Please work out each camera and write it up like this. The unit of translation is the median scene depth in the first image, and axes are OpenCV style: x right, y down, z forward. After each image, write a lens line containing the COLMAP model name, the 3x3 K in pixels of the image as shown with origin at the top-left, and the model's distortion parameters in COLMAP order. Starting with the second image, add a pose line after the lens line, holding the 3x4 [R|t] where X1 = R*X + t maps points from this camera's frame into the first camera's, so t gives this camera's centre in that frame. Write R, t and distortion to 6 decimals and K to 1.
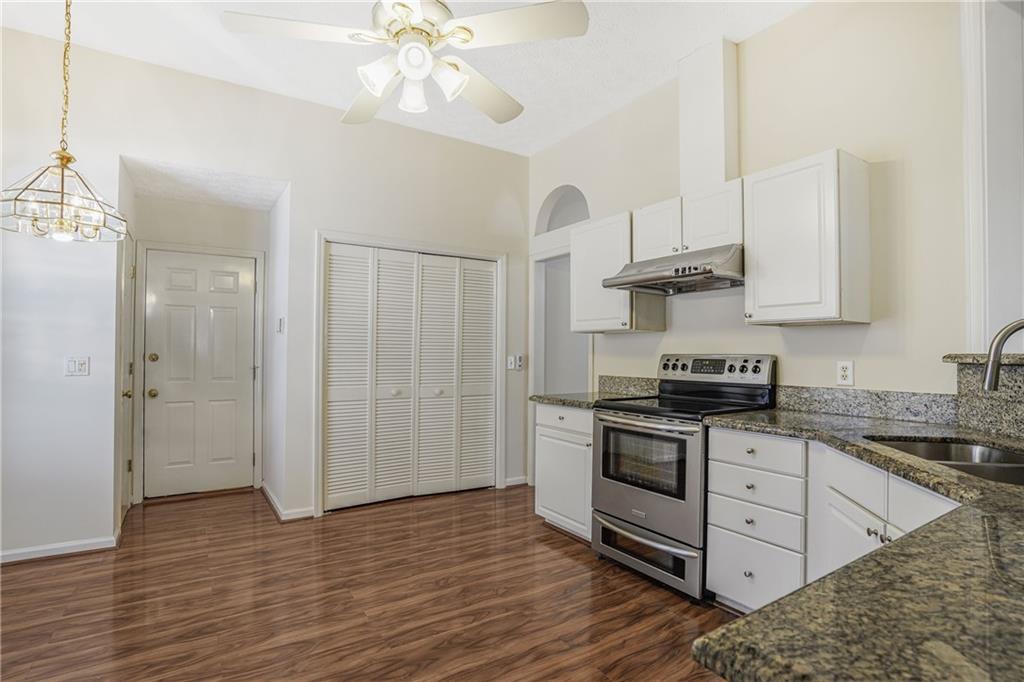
lens RADIAL K [[501.2, 0, 488.4], [0, 501.2, 344.1], [0, 0, 1]] dist [0.000679, 0.000823]
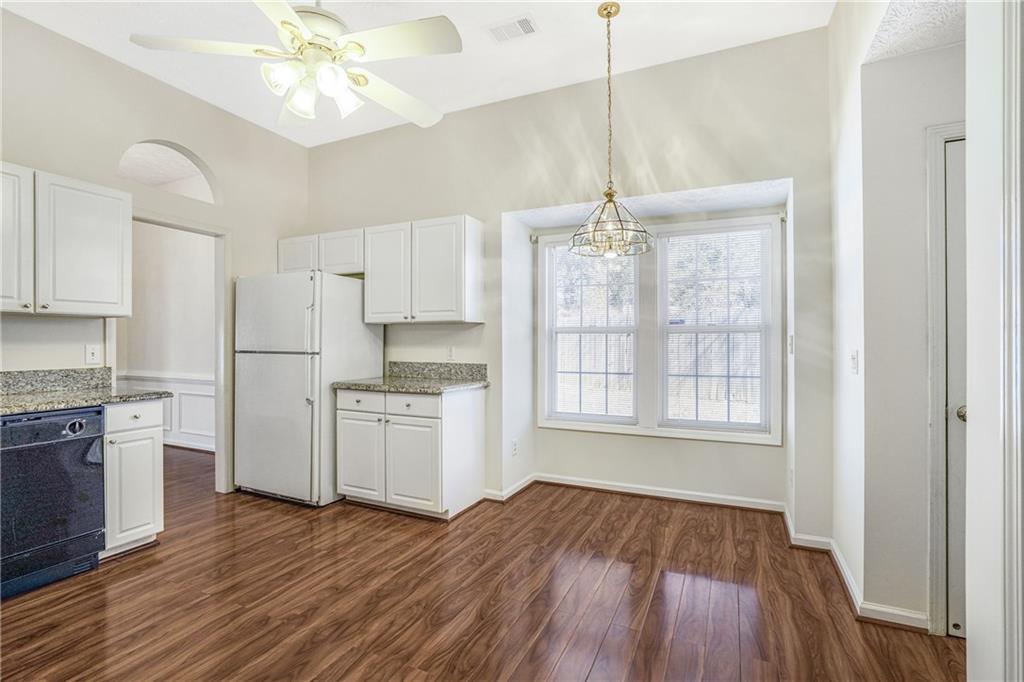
lens RADIAL K [[501.2, 0, 488.4], [0, 501.2, 344.1], [0, 0, 1]] dist [0.000679, 0.000823]
pose [[-0.846526, -0.002509, -0.532341, 0.078244], [0.008610, 0.999794, -0.018404, 0.037219], [0.532278, -0.020163, -0.846330, 1.540315]]
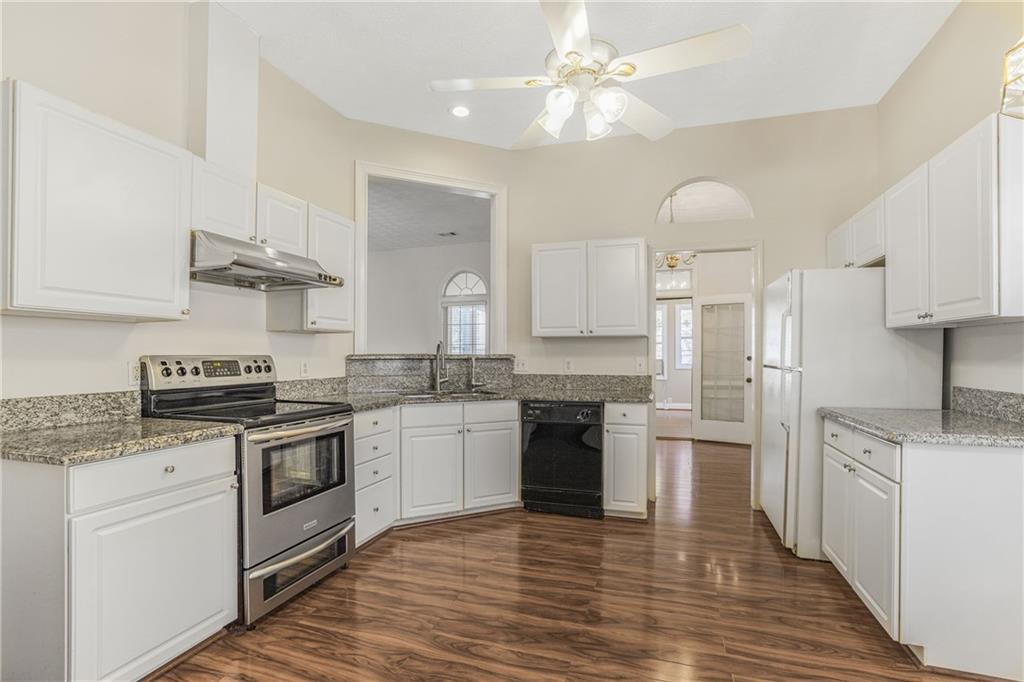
lens RADIAL K [[491.7, 0, 511.4], [0, 491.7, 357.7], [0, 0, 1]] dist [-0.000912, 0.000067]
pose [[-0.643064, -0.008263, 0.765768, -0.659259], [-0.017158, 0.999846, -0.003620, 0.021700], [-0.765620, -0.015466, -0.643107, 1.337573]]
